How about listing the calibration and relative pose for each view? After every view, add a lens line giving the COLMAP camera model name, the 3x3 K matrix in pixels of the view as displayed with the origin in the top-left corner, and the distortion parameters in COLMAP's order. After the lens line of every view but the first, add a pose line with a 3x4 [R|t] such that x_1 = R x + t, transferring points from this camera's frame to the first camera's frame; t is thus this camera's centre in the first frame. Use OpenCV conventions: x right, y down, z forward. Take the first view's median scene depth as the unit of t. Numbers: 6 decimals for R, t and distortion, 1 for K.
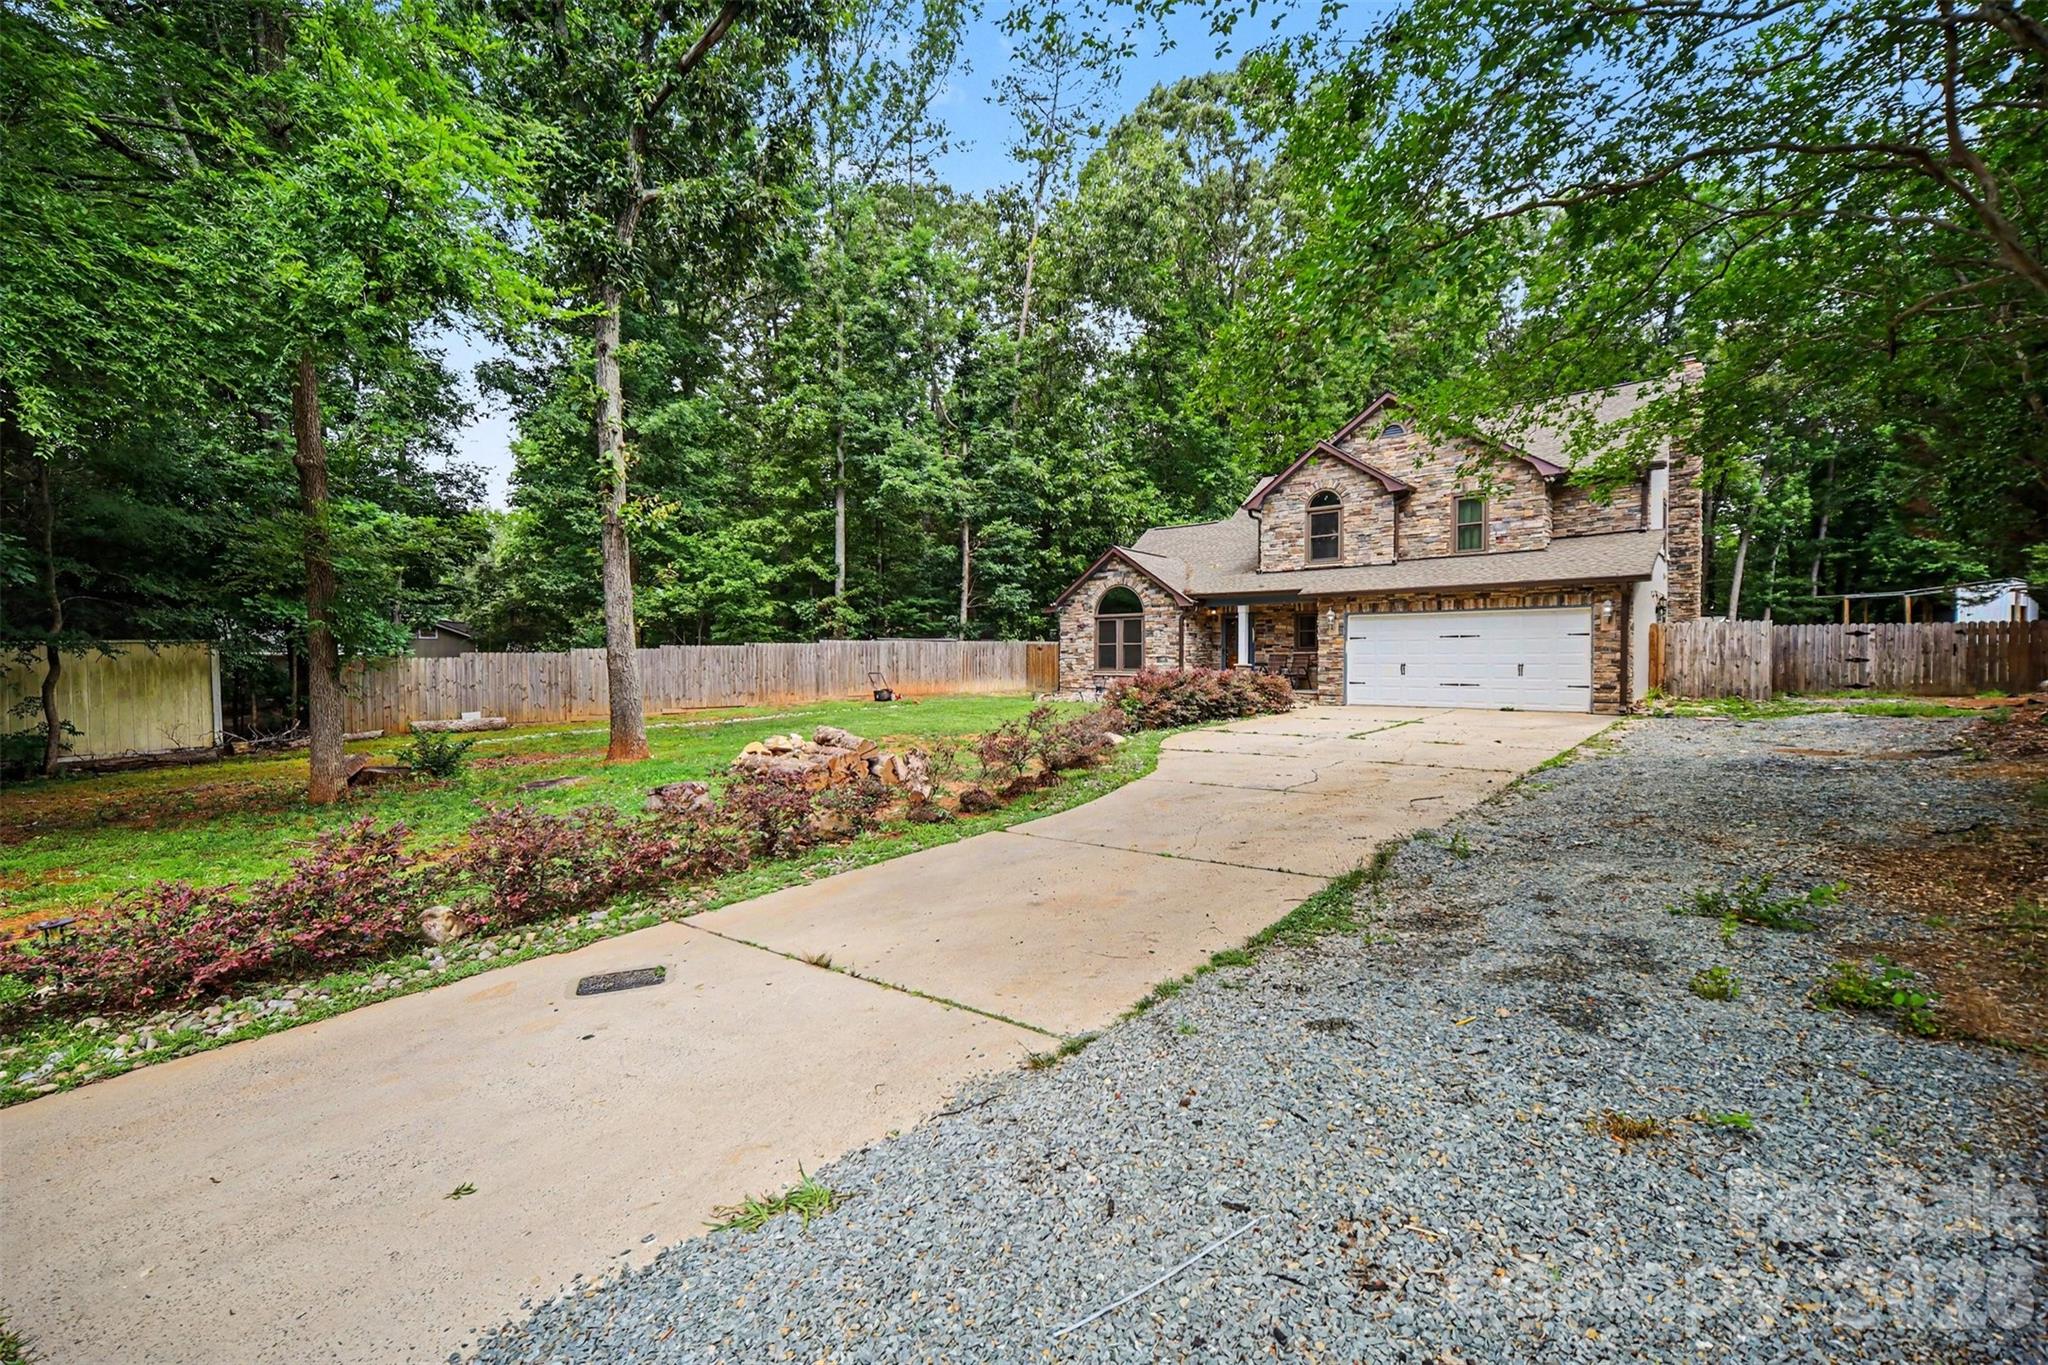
lens RADIAL K [[894.2, 0, 1032.0], [0, 894.2, 644.1], [0, 0, 1]] dist [-0.000260, 0.000949]
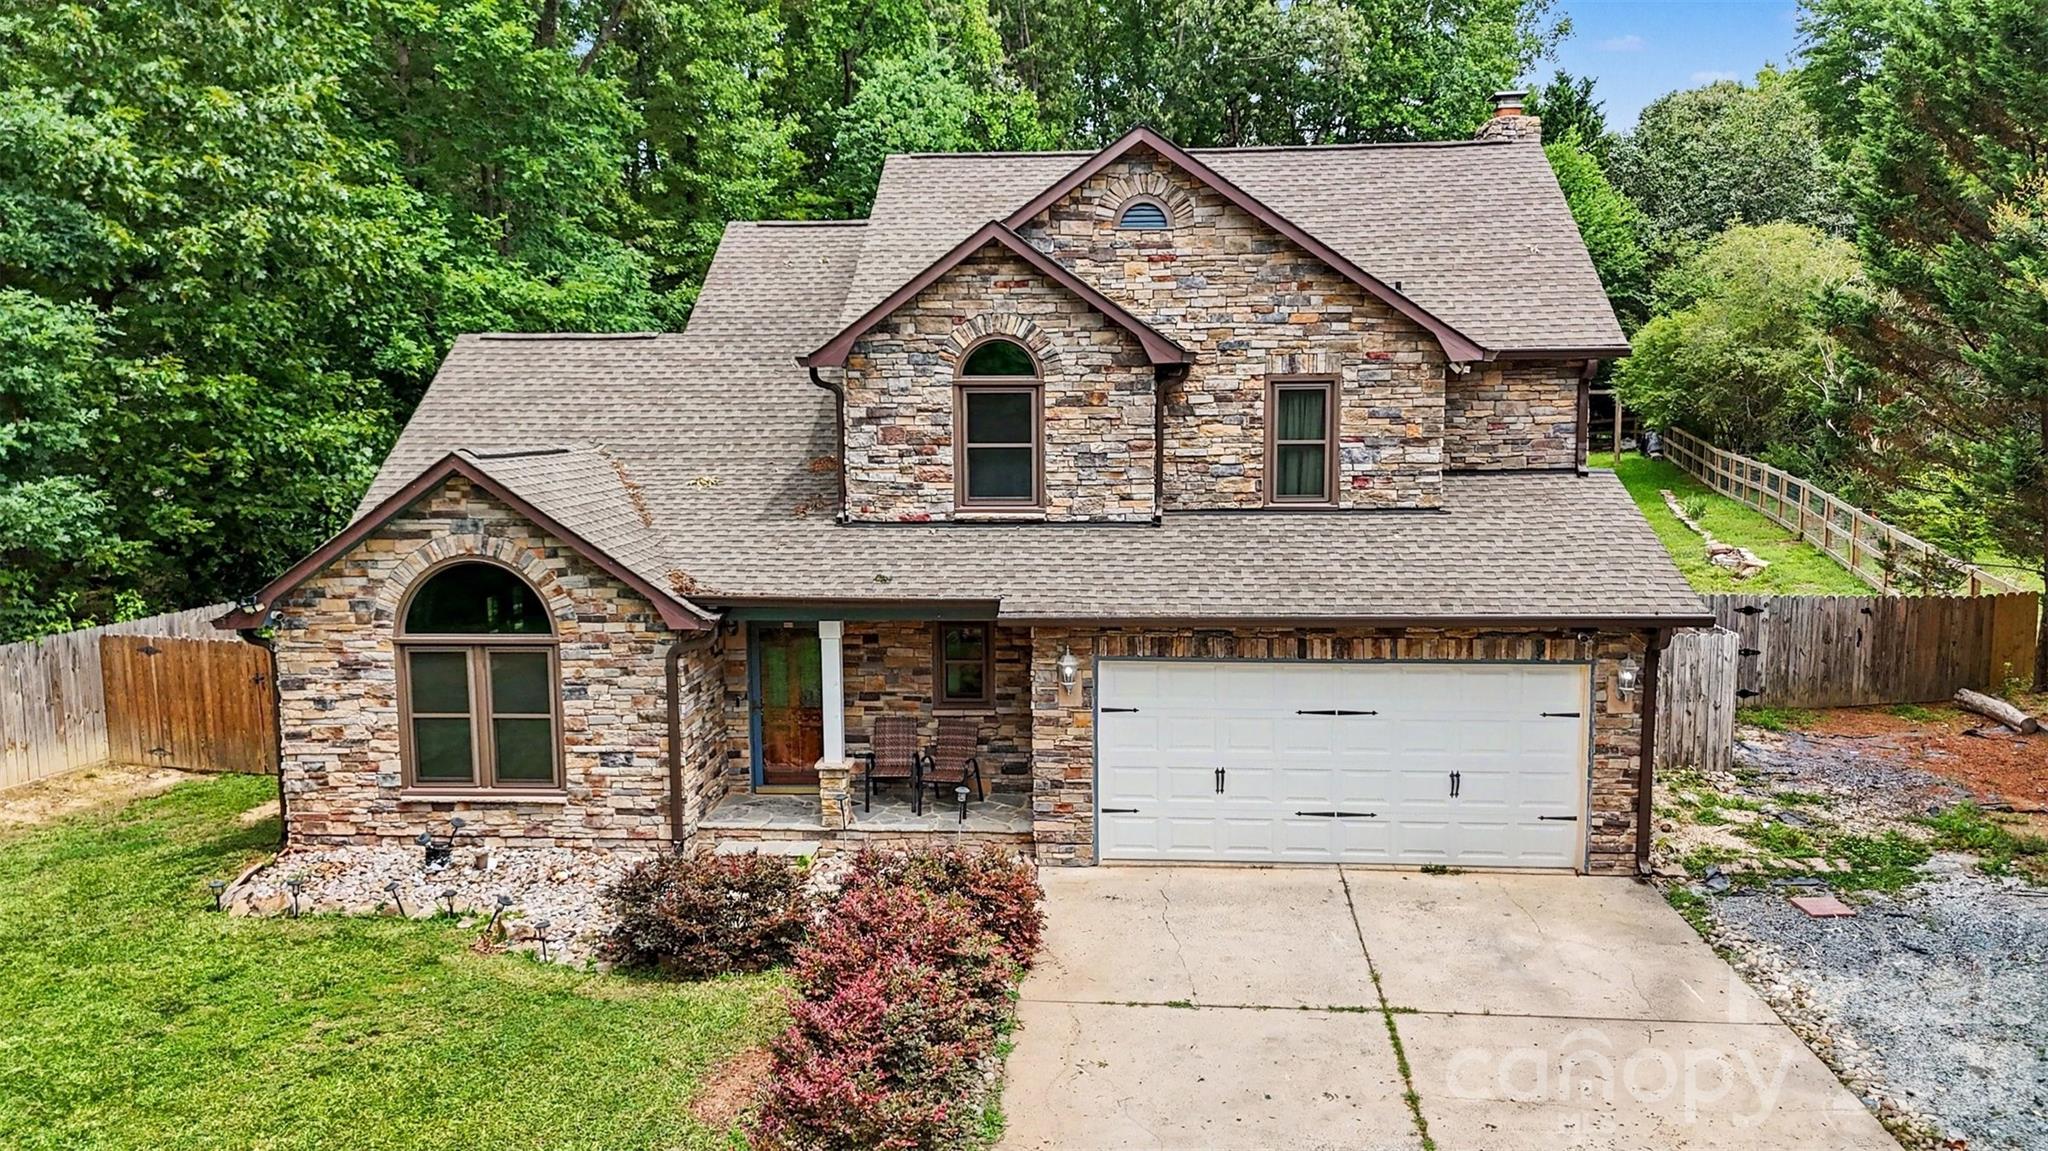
lens RADIAL K [[1442.5, 0, 1019.6], [0, 1442.5, 540.9], [0, 0, 1]] dist [0.087396, -0.133099]
pose [[0.793989, -0.079826, 0.602669, -0.089668], [-0.009371, 0.989617, 0.143424, -0.173274], [-0.607860, -0.119525, 0.784997, 0.432418]]
